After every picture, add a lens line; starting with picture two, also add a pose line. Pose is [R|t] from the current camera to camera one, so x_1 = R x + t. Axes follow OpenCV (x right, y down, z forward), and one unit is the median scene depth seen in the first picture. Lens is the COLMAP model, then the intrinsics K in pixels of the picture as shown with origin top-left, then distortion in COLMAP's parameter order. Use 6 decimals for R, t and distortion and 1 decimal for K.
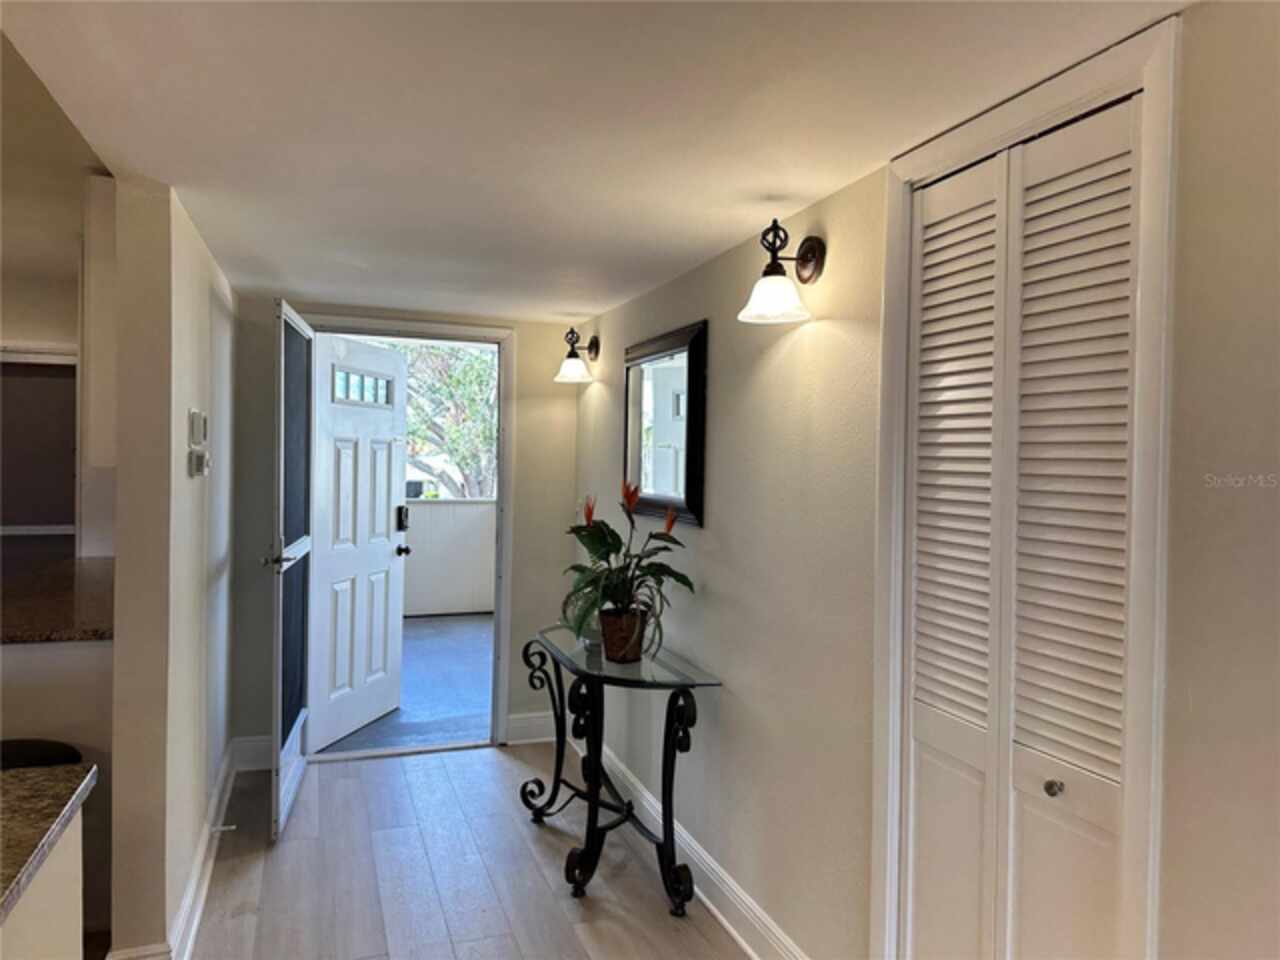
lens RADIAL K [[875.2, 0, 651.9], [0, 875.2, 477.7], [0, 0, 1]] dist [0.105666, -0.134463]
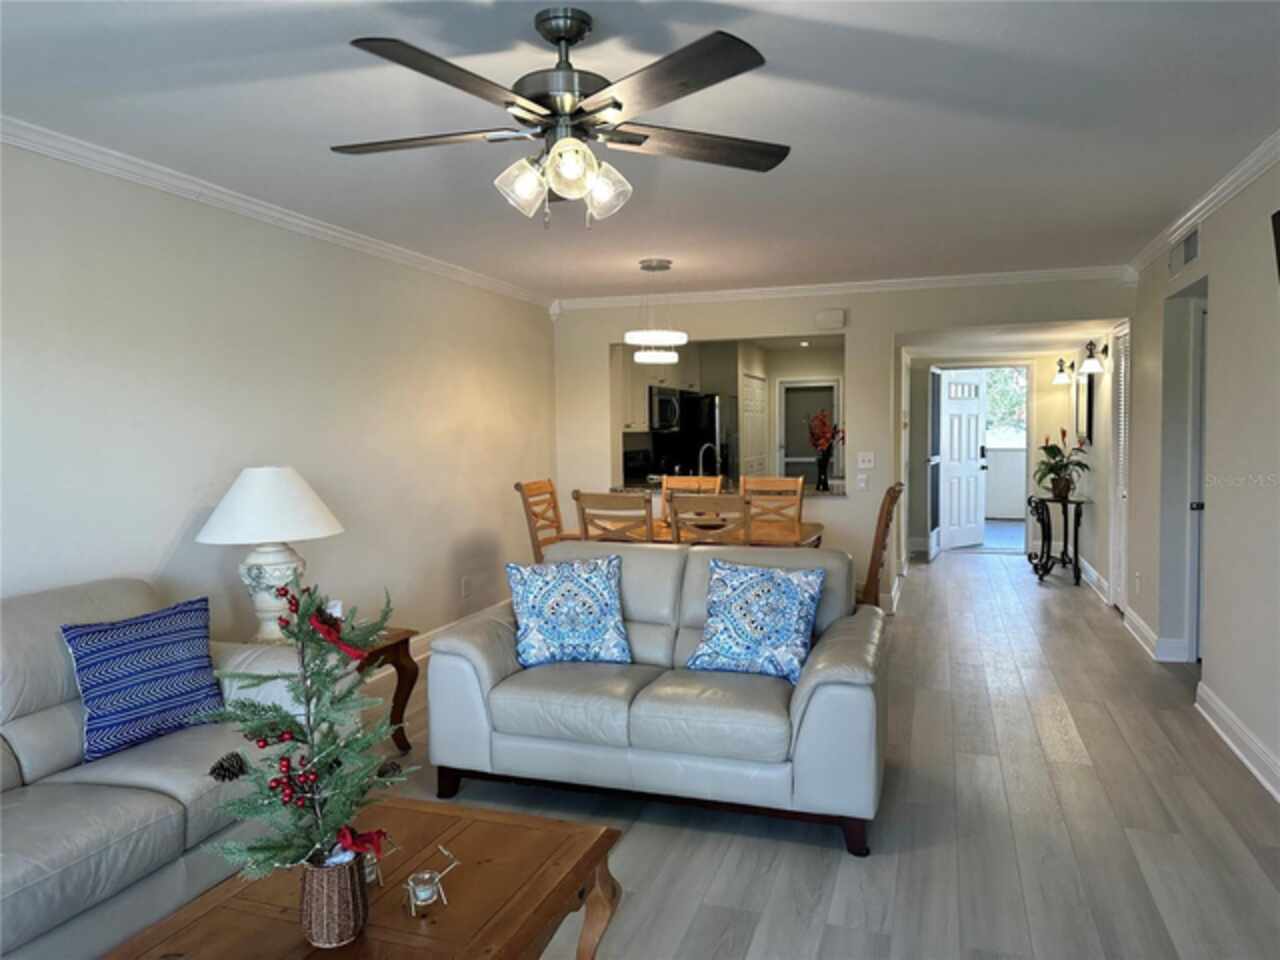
lens RADIAL K [[881.1, 0, 642.8], [0, 881.1, 465.9], [0, 0, 1]] dist [0.132213, -0.202926]
pose [[0.775406, 0.000797, -0.631462, 0.660172], [0.012176, 0.999794, 0.016213, 0.055383], [0.631345, -0.020261, 0.775237, -1.768122]]
